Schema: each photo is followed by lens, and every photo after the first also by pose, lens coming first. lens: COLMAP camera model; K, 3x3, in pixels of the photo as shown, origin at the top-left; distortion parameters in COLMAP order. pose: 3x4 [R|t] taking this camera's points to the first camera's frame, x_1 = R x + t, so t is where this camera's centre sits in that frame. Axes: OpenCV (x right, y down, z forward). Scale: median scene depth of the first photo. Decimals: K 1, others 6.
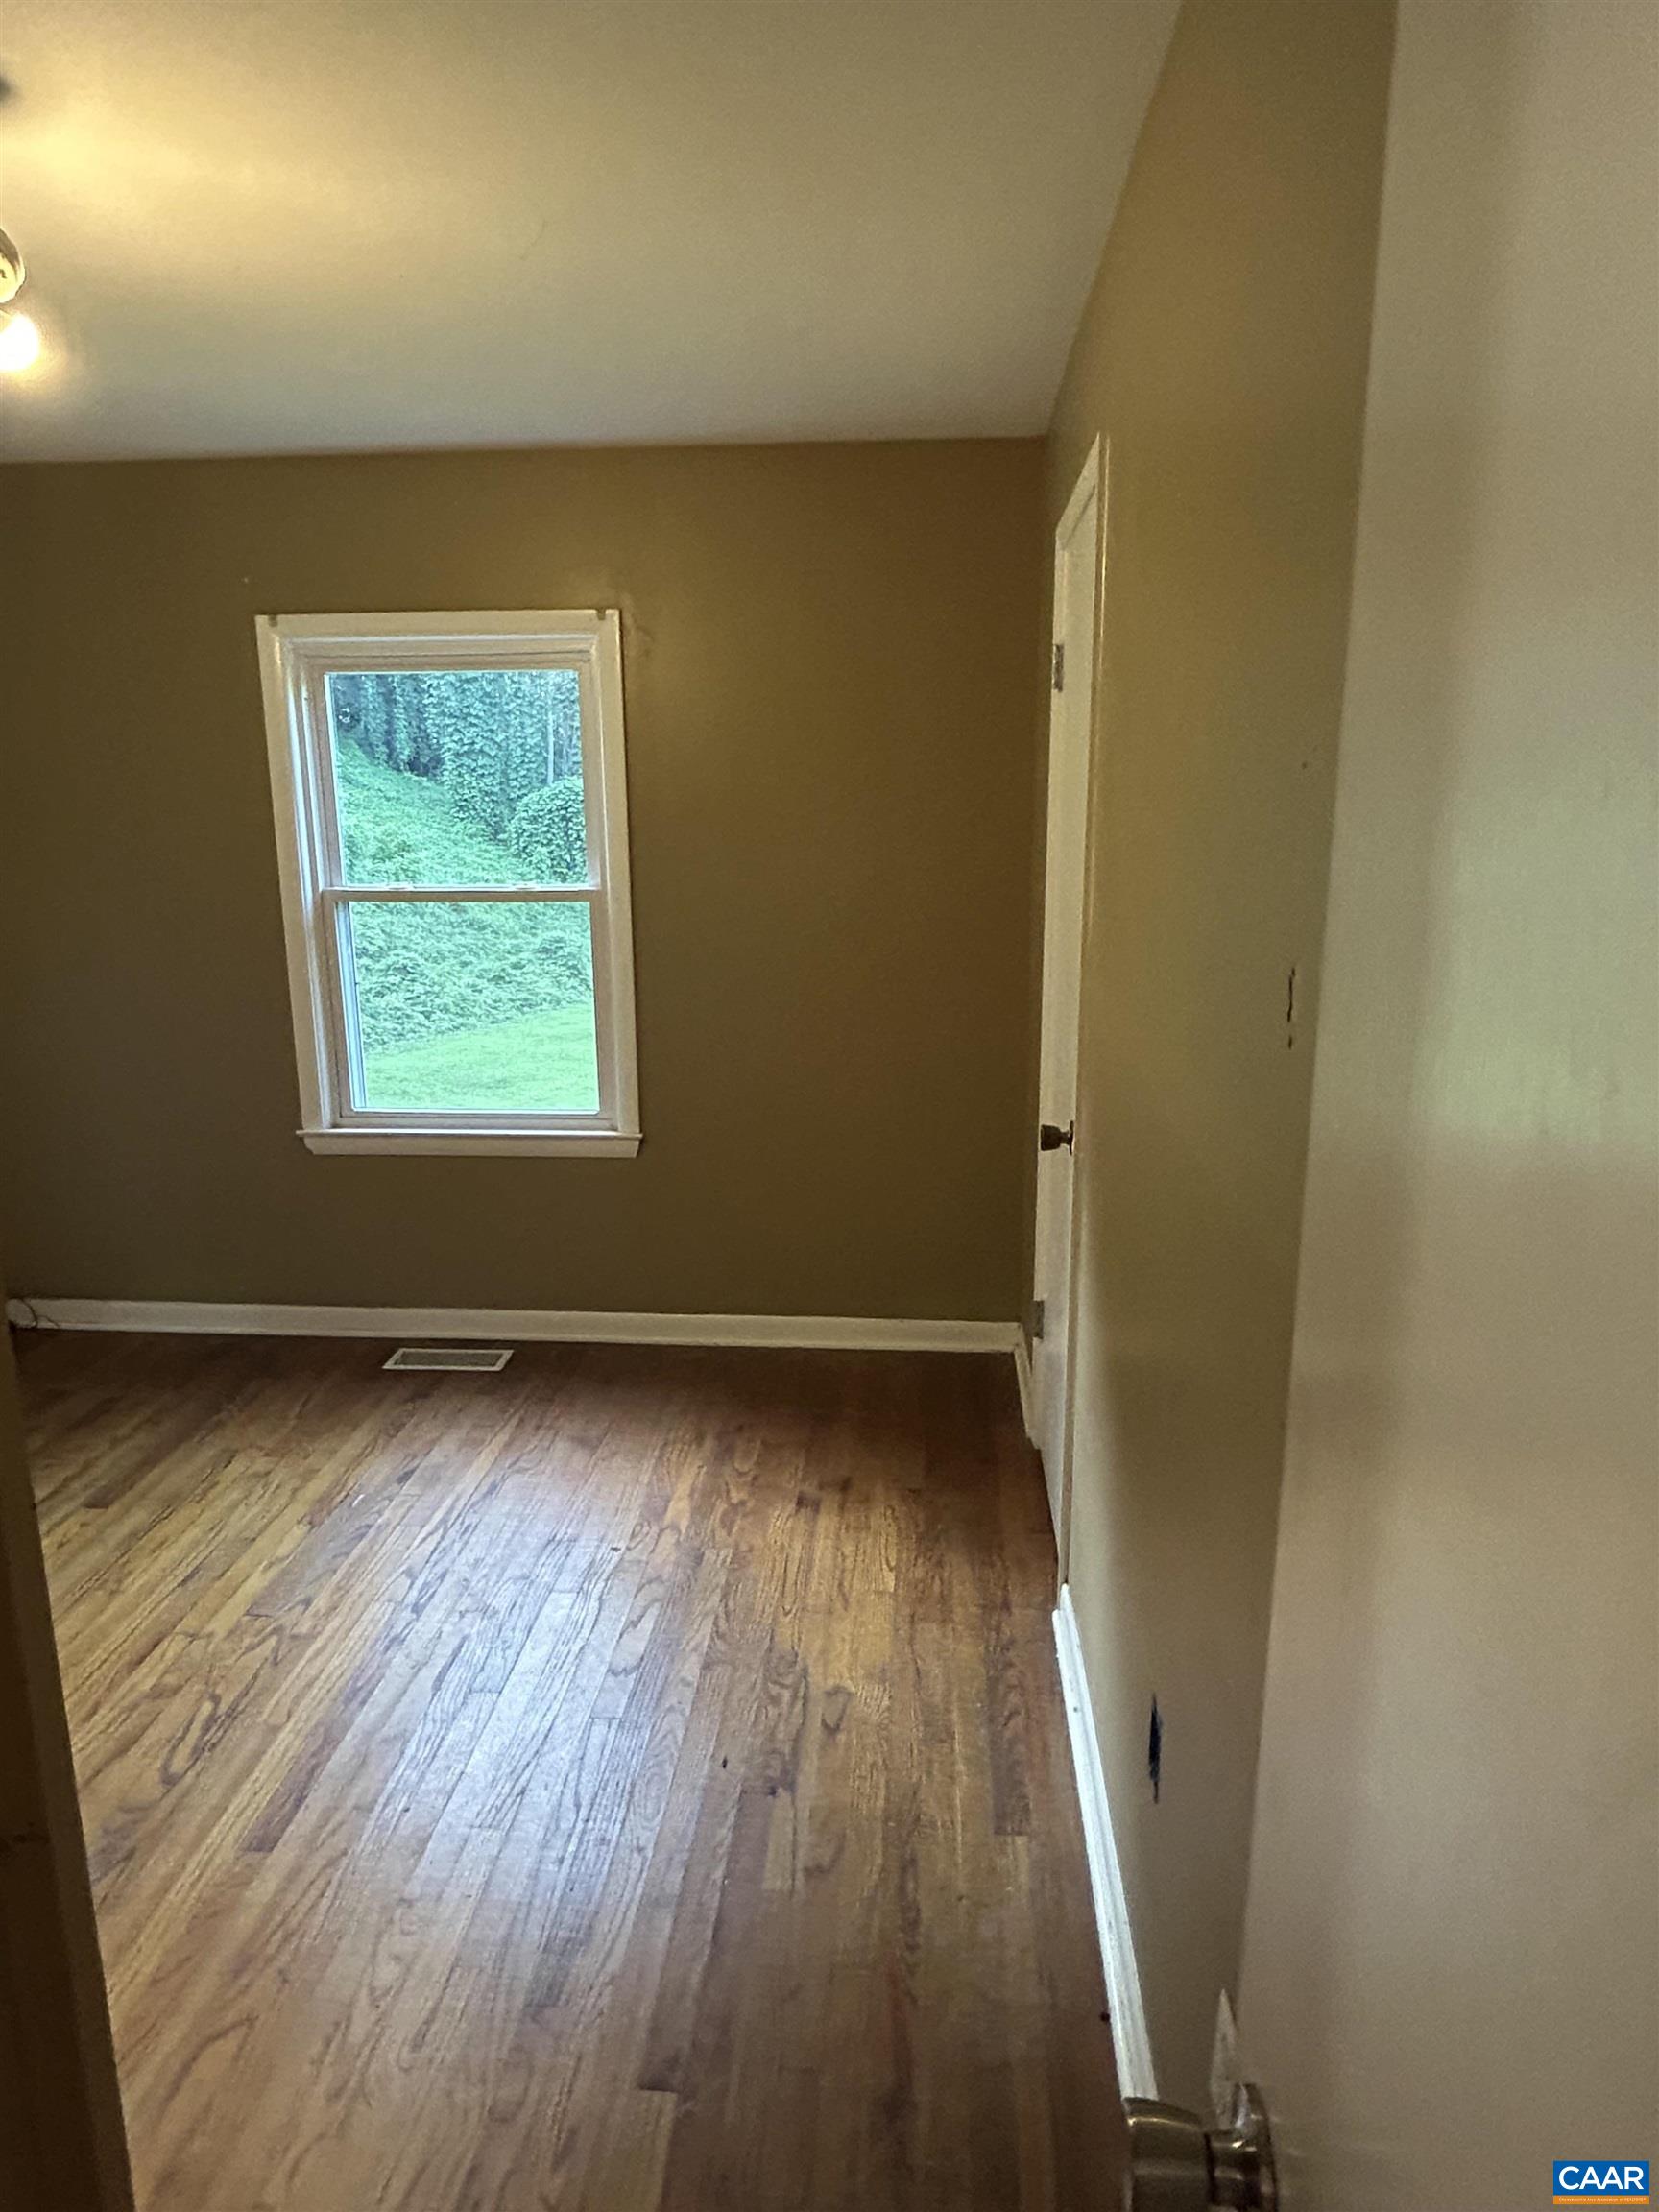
lens RADIAL K [[1304.9, 0, 829.7], [0, 1304.9, 1106.0], [0, 0, 1]] dist [-0.006824, 0.005233]
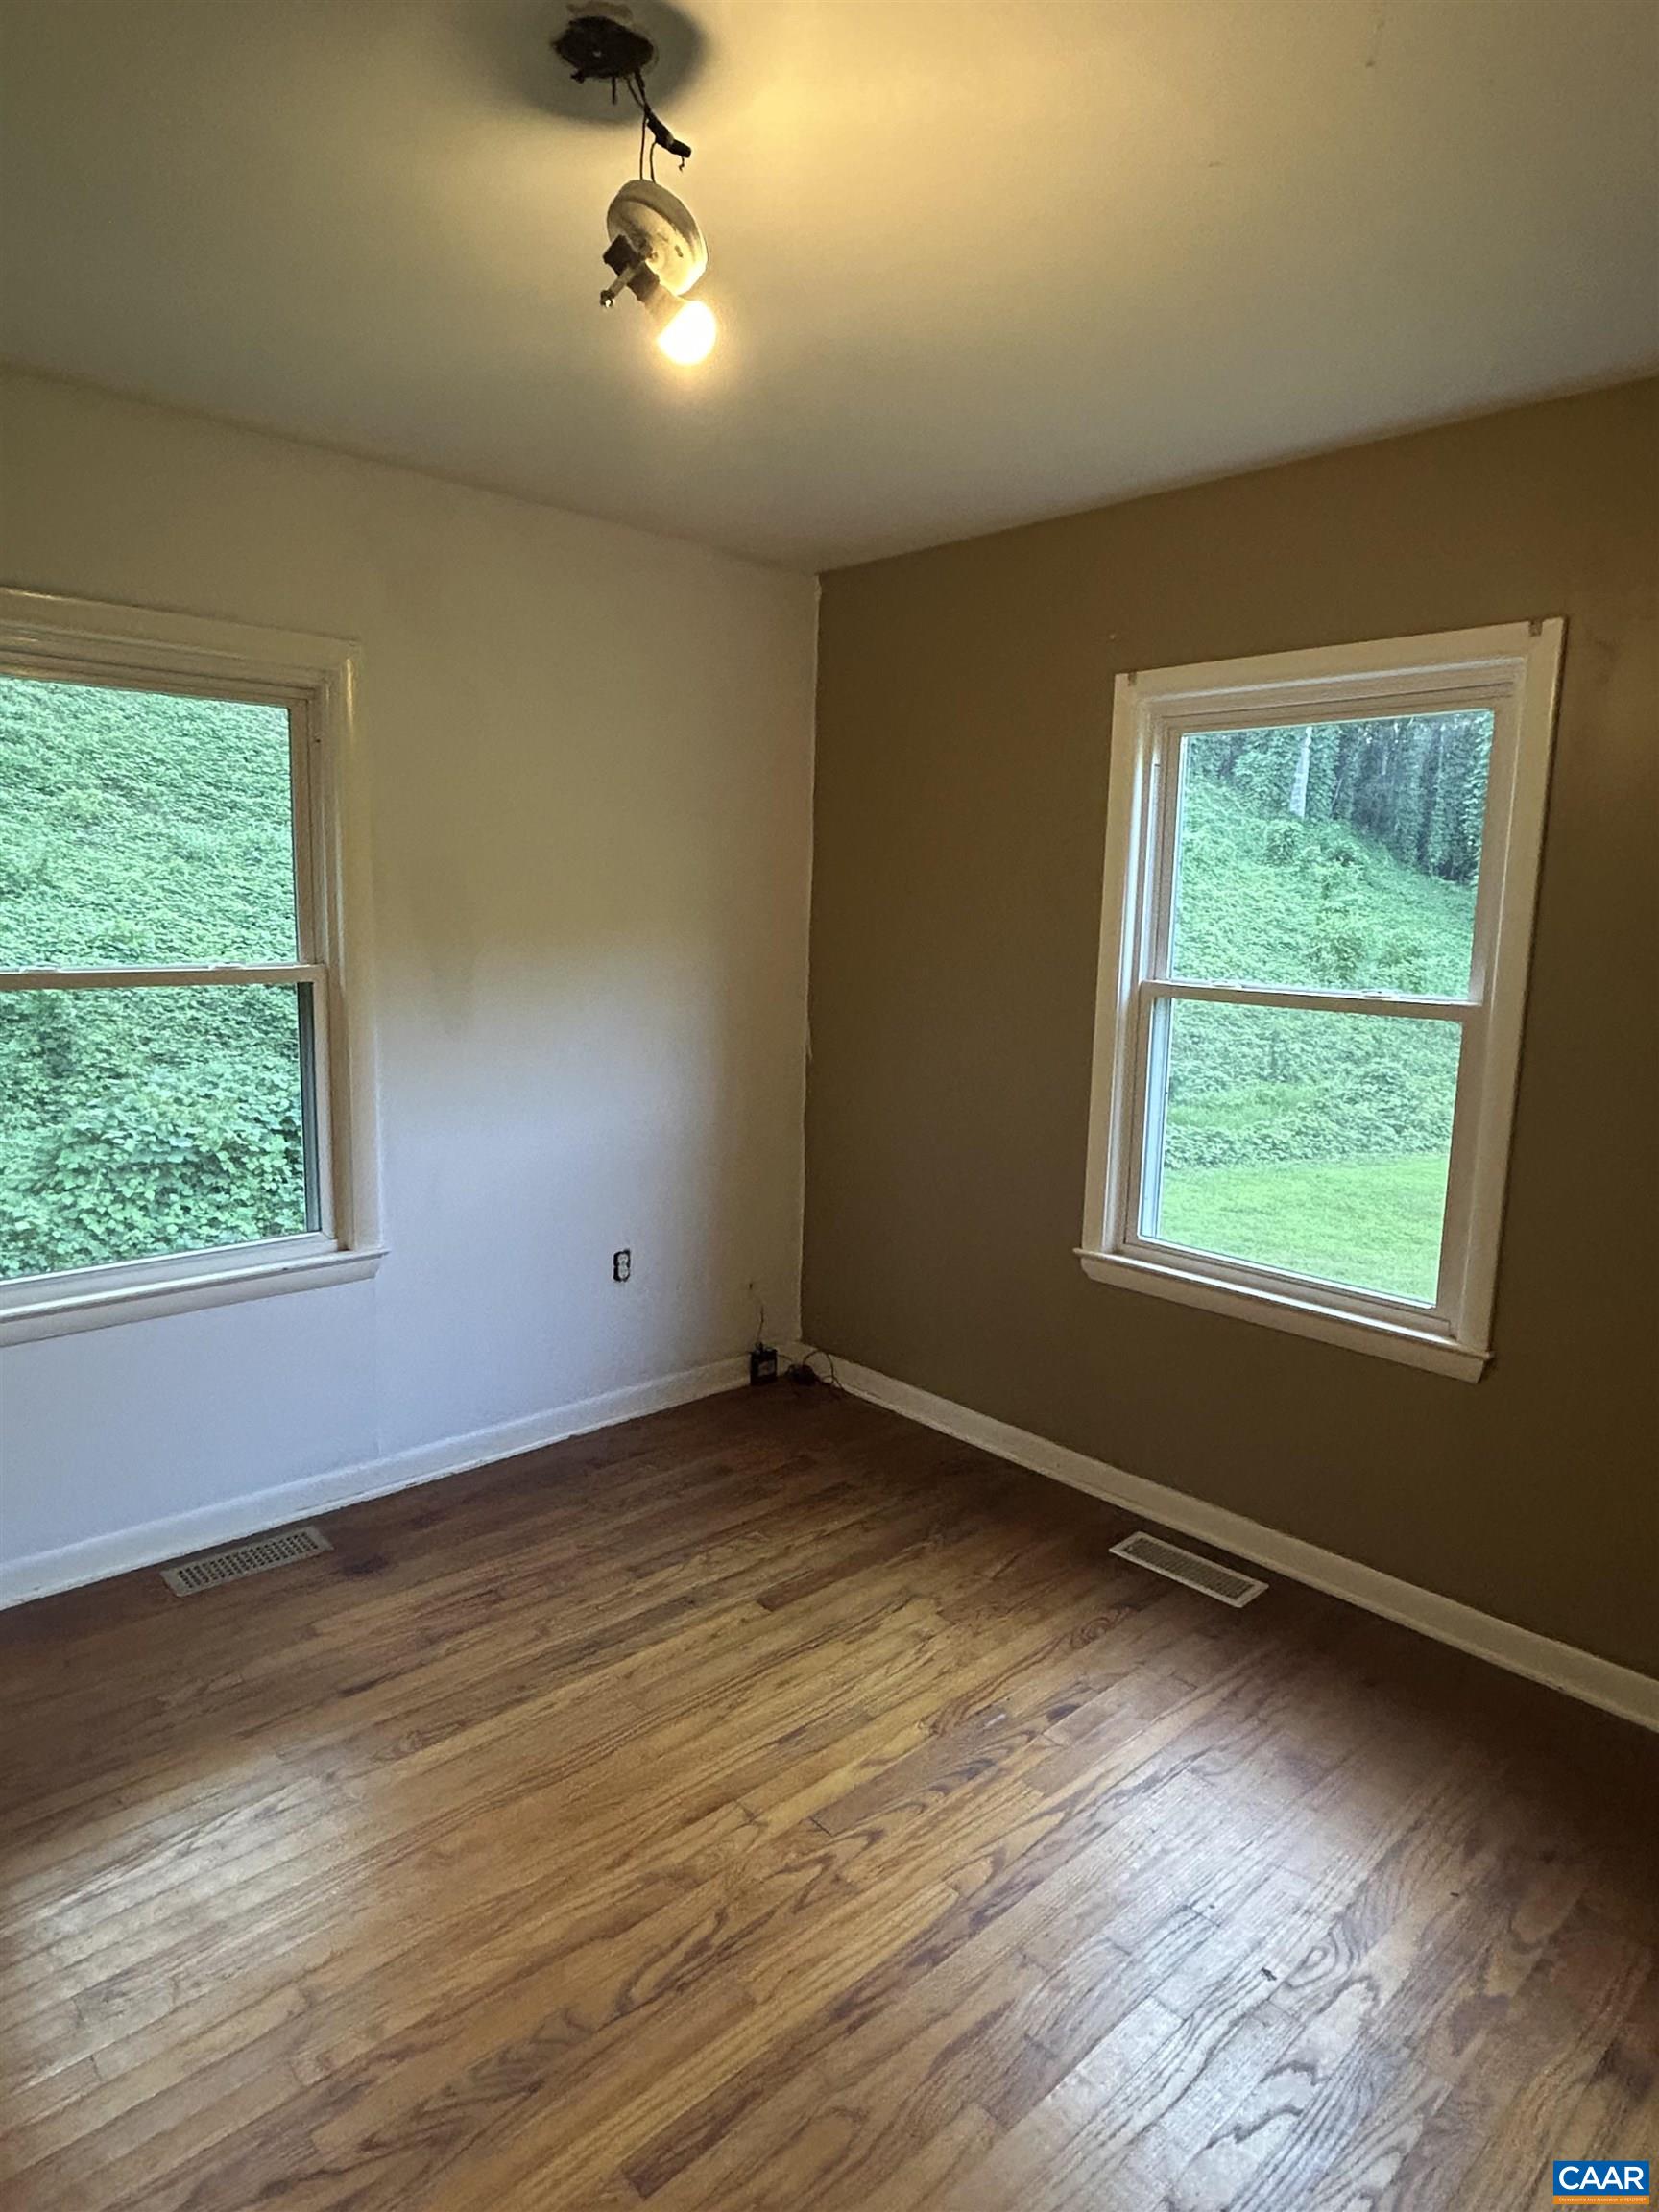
lens RADIAL K [[1304.9, 0, 831.5], [0, 1304.9, 1100.3], [0, 0, 1]] dist [-0.006824, 0.005233]
pose [[0.737417, 0.126326, -0.663519, 0.047142], [-0.179336, 0.983714, -0.012022, -0.044153], [0.651195, 0.127858, 0.748063, 0.246531]]
